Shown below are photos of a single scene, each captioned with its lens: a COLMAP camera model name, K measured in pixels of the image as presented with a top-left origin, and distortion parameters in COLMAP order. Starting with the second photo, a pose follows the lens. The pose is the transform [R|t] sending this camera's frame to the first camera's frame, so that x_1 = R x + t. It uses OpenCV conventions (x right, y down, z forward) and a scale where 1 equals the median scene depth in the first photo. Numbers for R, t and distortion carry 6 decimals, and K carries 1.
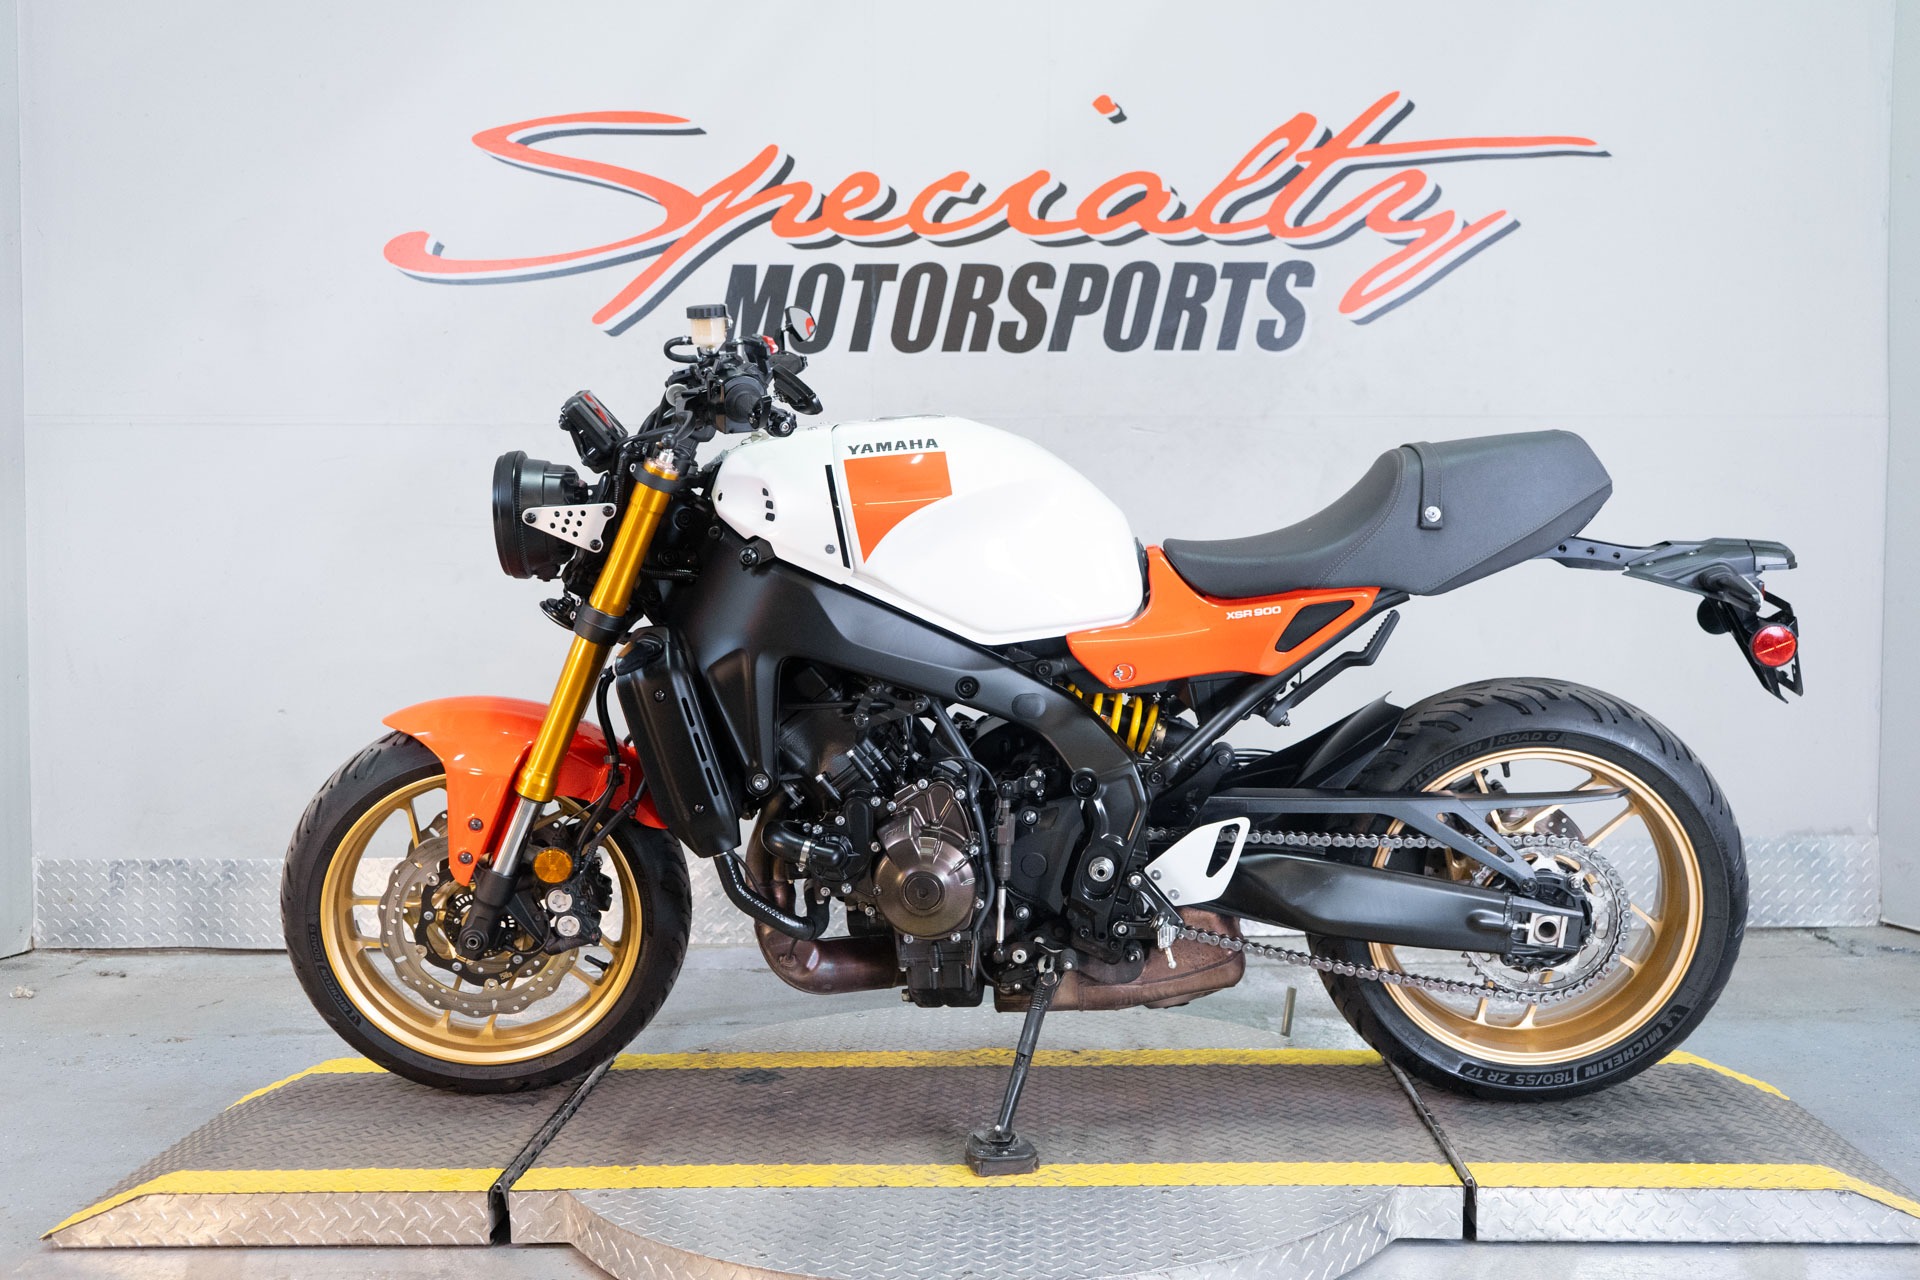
lens RADIAL K [[1856.1, 0, 967.0], [0, 1856.1, 648.6], [0, 0, 1]] dist [0.004232, 0.000000]
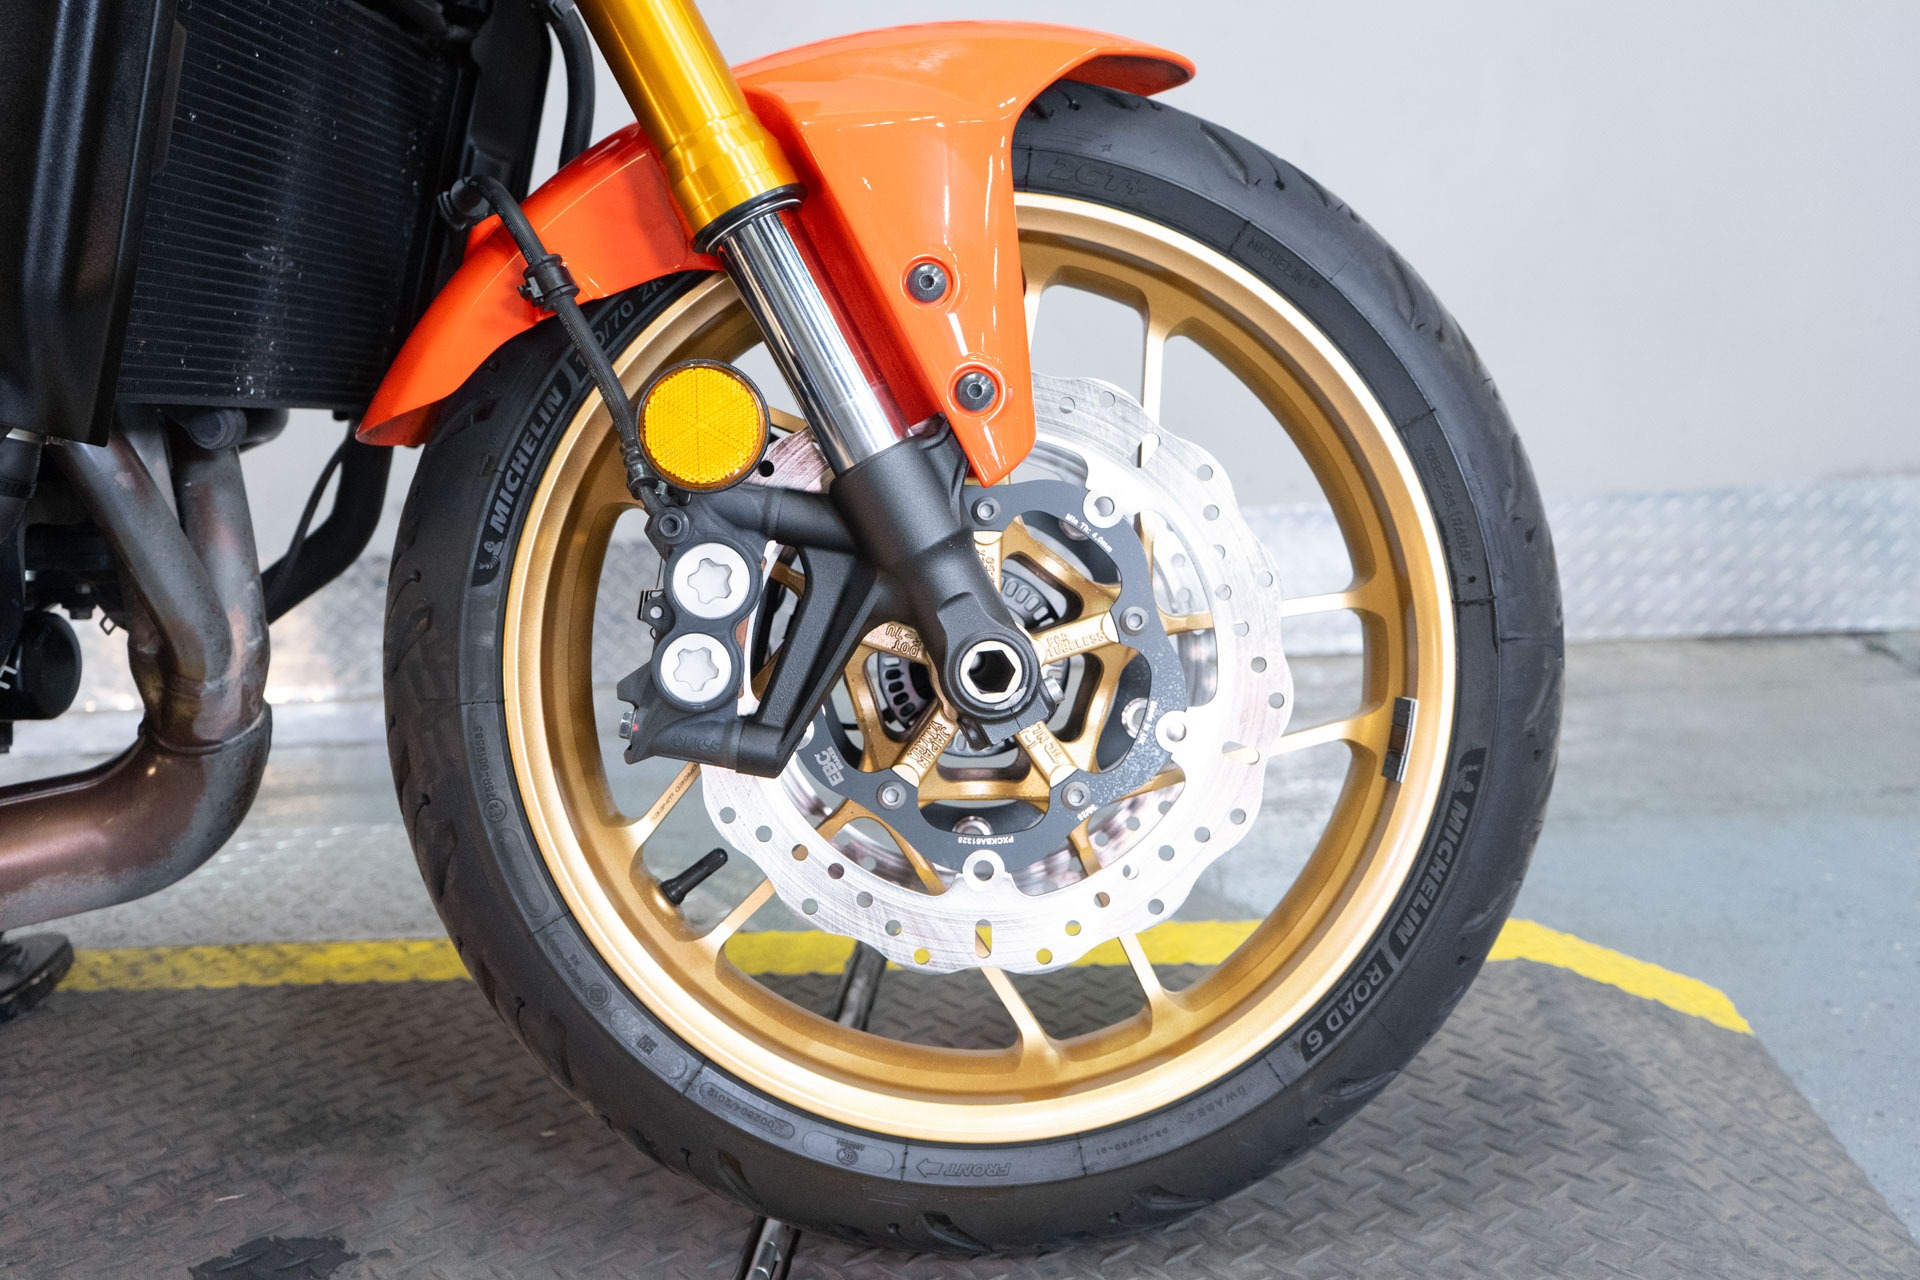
lens RADIAL K [[1905.5, 0, 966.8], [0, 1905.5, 627.6], [0, 0, 1]] dist [0.008219, 0.000000]
pose [[0.998462, -0.030494, -0.046309, 0.196532], [0.036876, 0.988906, 0.143894, 0.050088], [0.041407, -0.145381, 0.988509, 0.381305]]
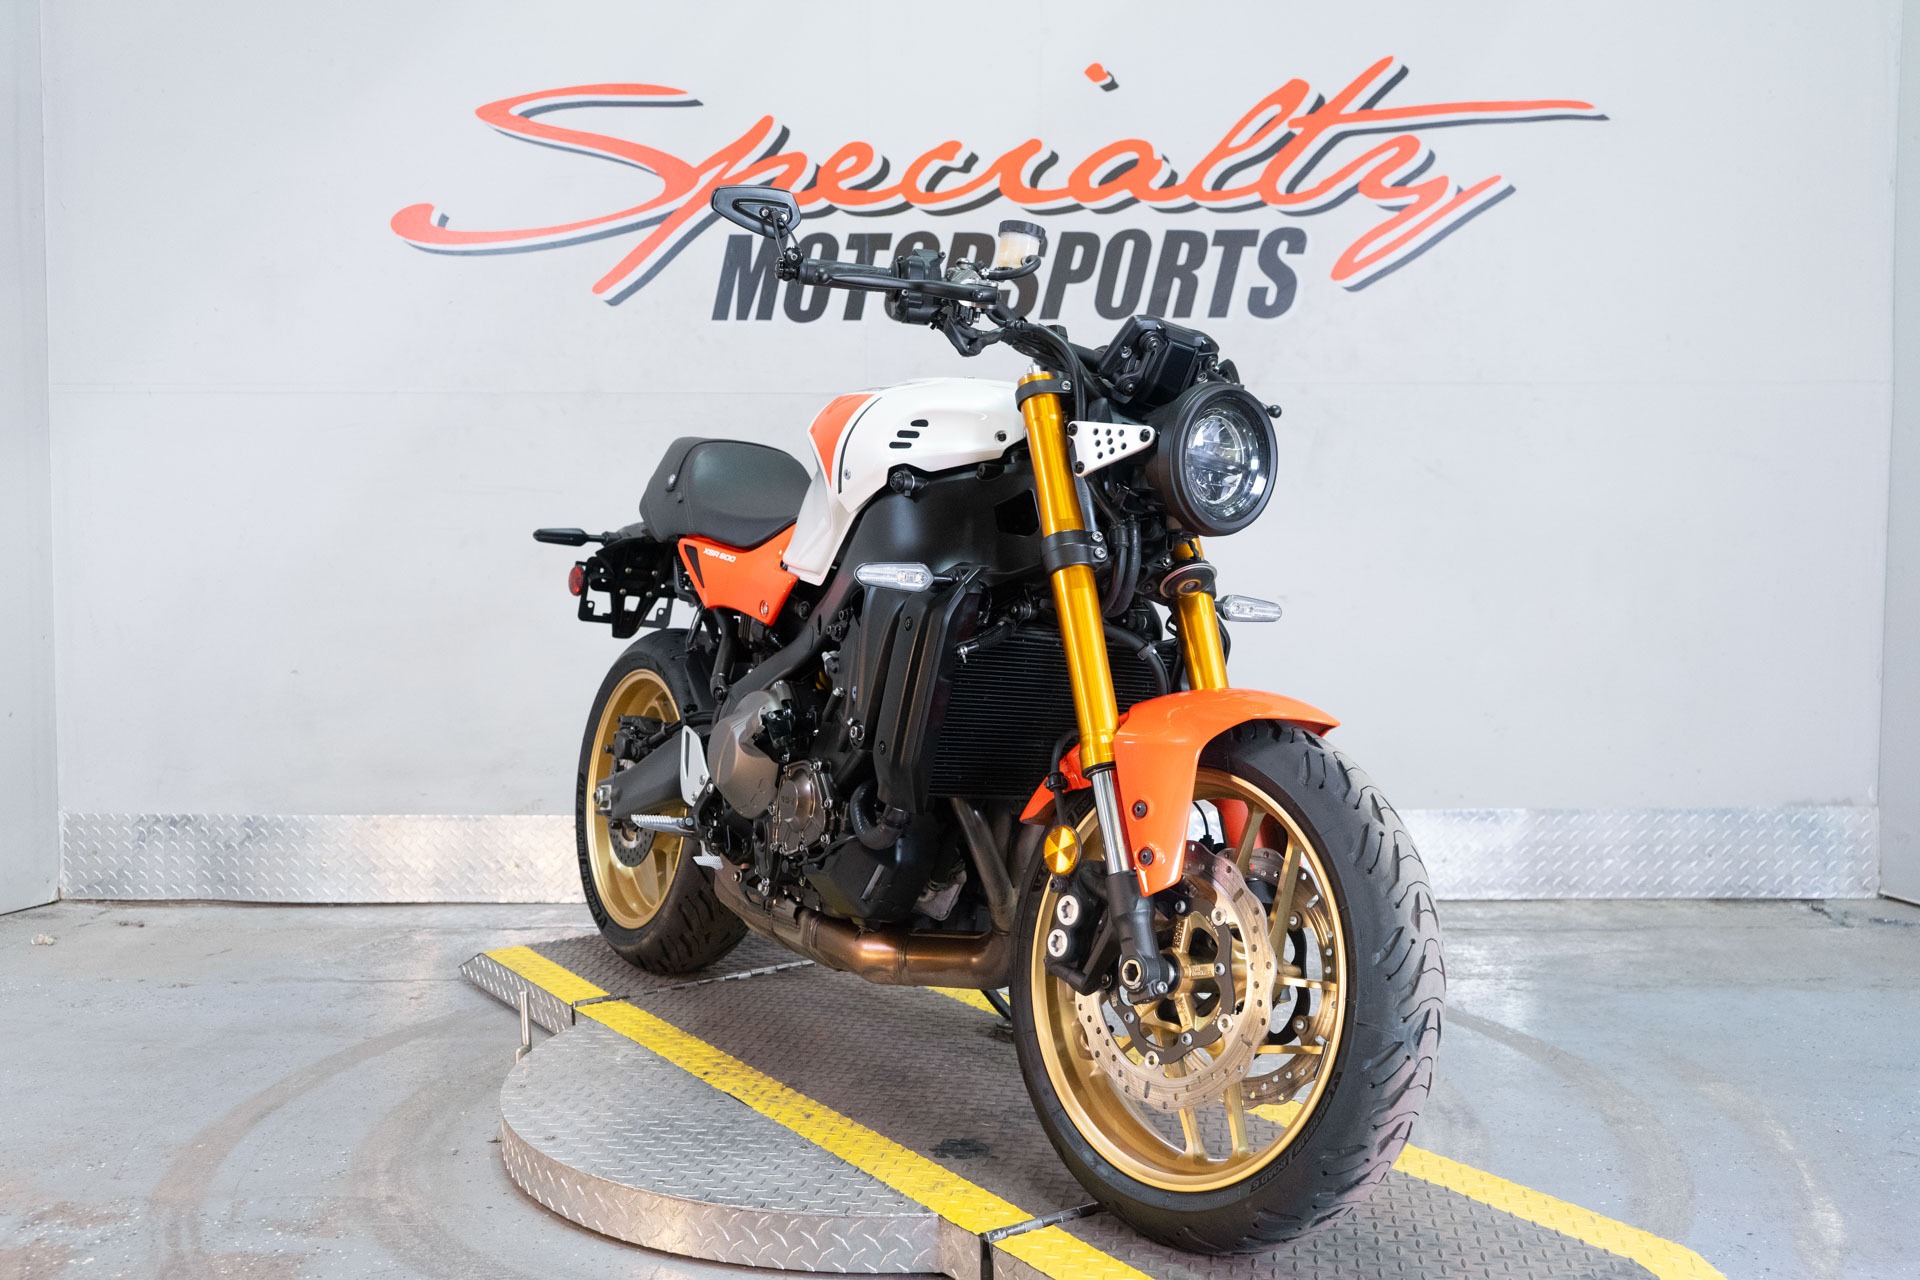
lens RADIAL K [[1905.5, 0, 969.1], [0, 1905.5, 649.8], [0, 0, 1]] dist [0.008219, 0.000000]
pose [[0.998742, 0.005256, -0.049877, 0.058326], [-0.004413, 0.999846, 0.016990, 0.001750], [0.049958, -0.016748, 0.998611, -0.038104]]
